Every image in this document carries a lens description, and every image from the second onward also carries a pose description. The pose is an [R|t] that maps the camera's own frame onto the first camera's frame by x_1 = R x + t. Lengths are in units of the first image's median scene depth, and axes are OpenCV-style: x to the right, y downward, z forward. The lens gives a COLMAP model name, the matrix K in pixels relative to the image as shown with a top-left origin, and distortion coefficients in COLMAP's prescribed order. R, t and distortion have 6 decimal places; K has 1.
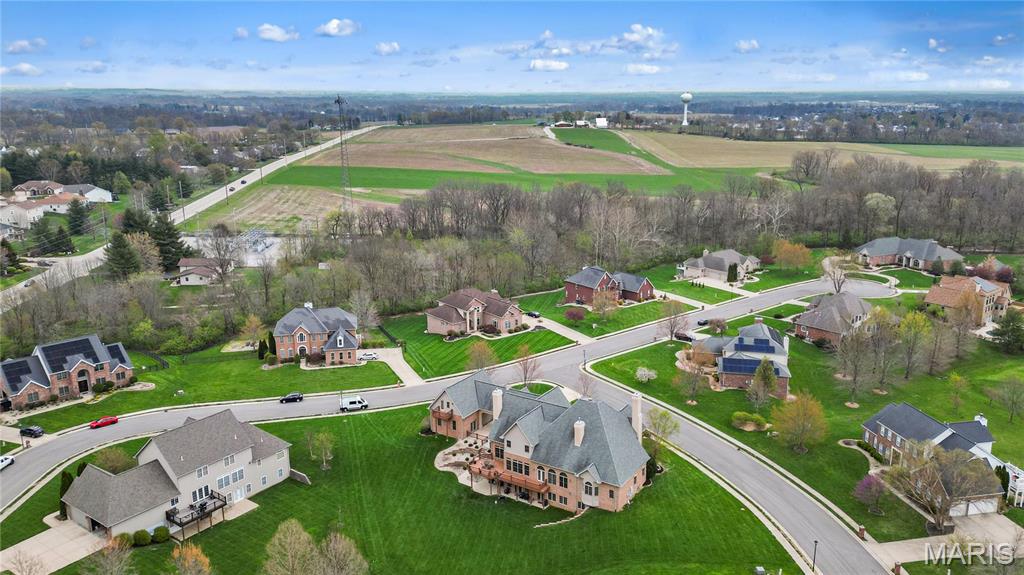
lens RADIAL K [[799.5, 0, 514.4], [0, 799.5, 342.2], [0, 0, 1]] dist [0.111791, -0.007985]
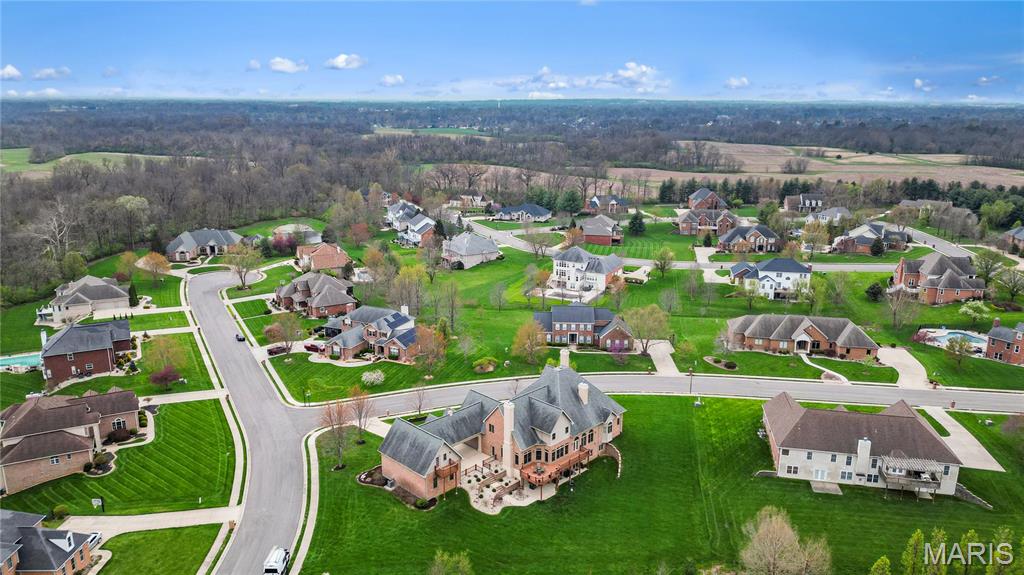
lens RADIAL K [[741.9, 0, 508.1], [0, 741.9, 260.6], [0, 0, 1]] dist [0.051704, -0.006276]
pose [[0.224688, -0.230079, 0.946879, -0.826332], [0.311809, 0.937609, 0.153836, -0.241328], [-0.923196, 0.260680, 0.282410, 0.649569]]
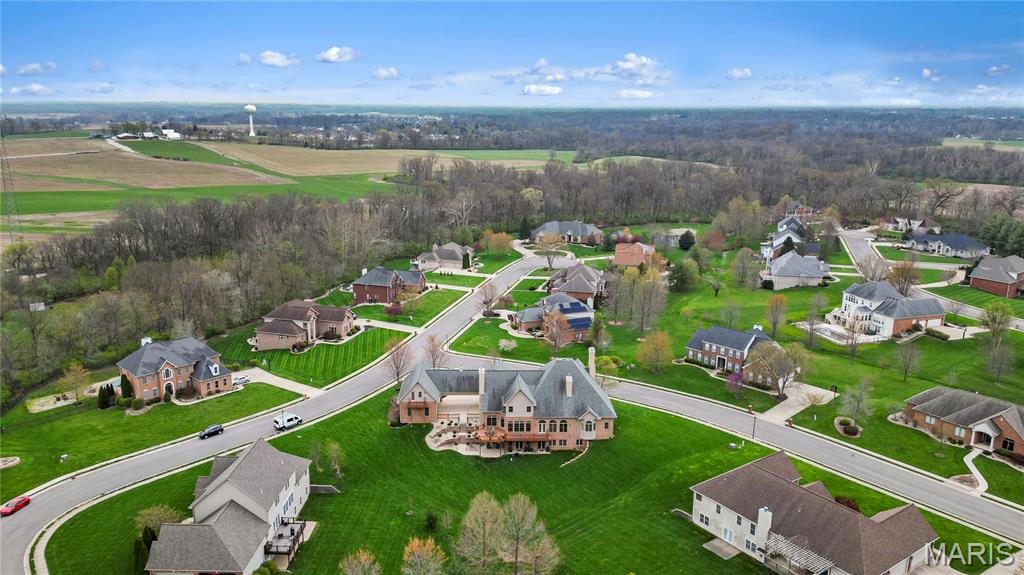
lens RADIAL K [[778.1, 0, 493.5], [0, 778.1, 349.8], [0, 0, 1]] dist [0.095438, -0.003342]
pose [[0.842374, -0.175922, 0.509369, -0.542226], [0.173346, 0.983435, 0.052979, -0.021723], [-0.510252, 0.043669, 0.858916, 0.022759]]
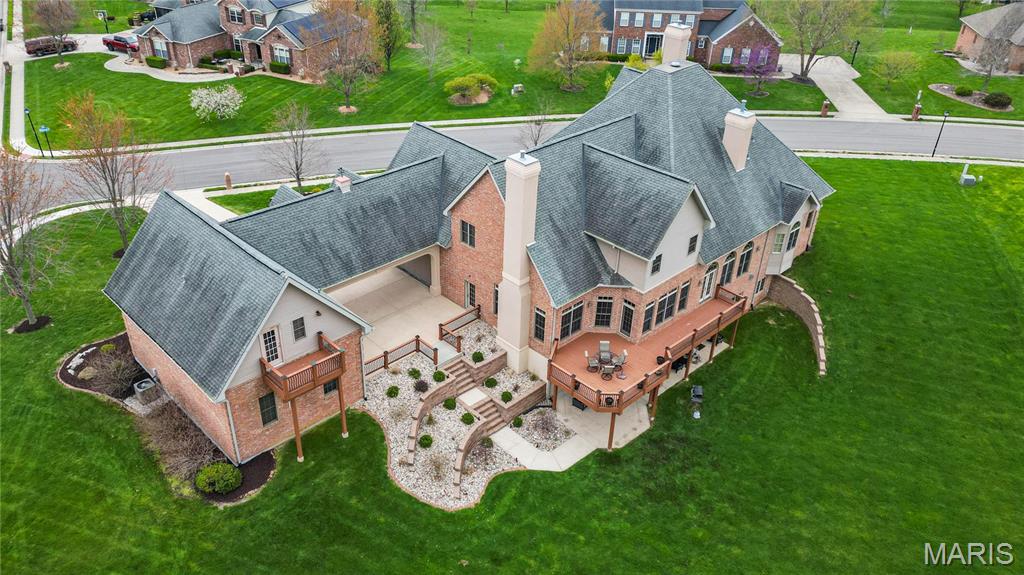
lens RADIAL K [[768.9, 0, 512.1], [0, 768.9, 273.2], [0, 0, 1]] dist [0.044741, -0.000977]
pose [[0.240759, -0.499466, 0.832208, -0.274509], [0.286034, 0.855862, 0.430912, -0.028534], [-0.927480, 0.134294, 0.348920, 0.856759]]
